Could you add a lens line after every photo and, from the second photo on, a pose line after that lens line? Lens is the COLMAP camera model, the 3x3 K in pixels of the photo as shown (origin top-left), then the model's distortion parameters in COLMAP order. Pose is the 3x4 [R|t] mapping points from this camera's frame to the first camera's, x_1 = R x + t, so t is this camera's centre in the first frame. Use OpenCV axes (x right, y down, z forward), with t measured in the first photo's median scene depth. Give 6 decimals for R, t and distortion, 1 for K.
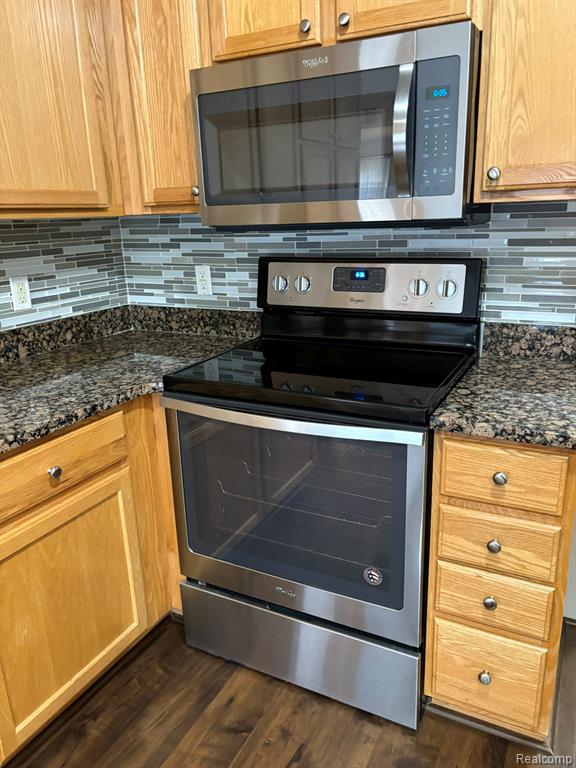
lens RADIAL K [[593.9, 0, 291.4], [0, 593.9, 391.1], [0, 0, 1]] dist [0.008341, 0.003353]
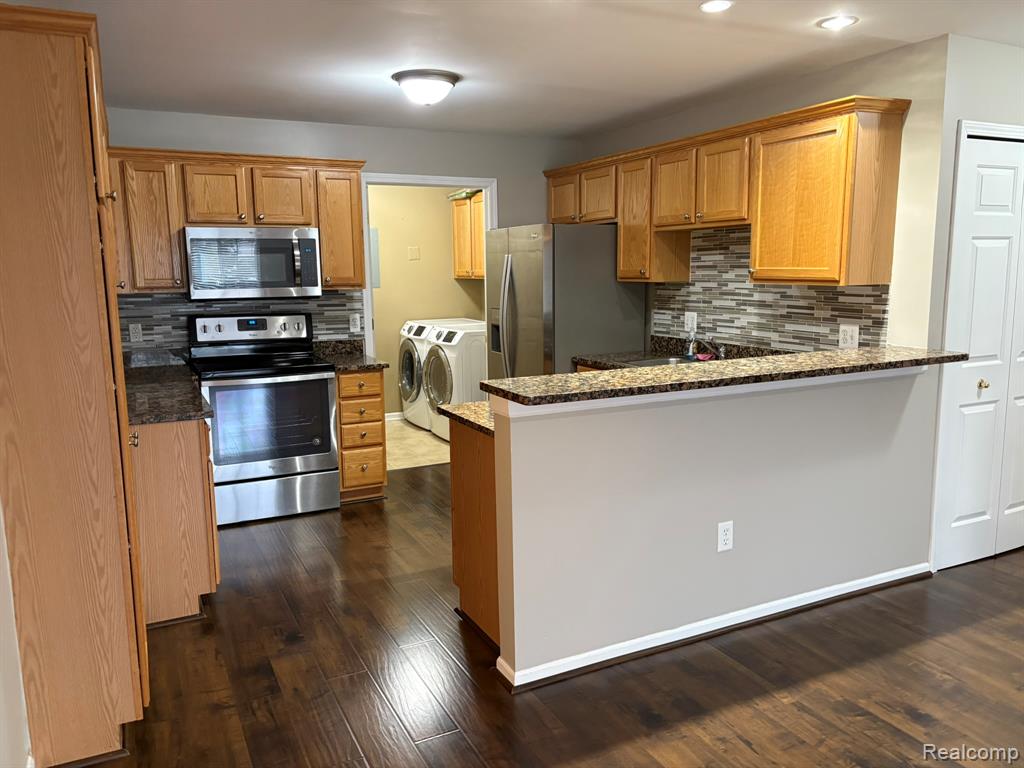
lens RADIAL K [[778.6, 0, 515.7], [0, 778.6, 389.4], [0, 0, 1]] dist [0.055517, -0.066209]
pose [[0.585871, -0.095000, 0.804817, -1.652142], [0.228465, 0.972186, -0.051556, 0.396316], [-0.777534, 0.214078, 0.591280, -1.317805]]
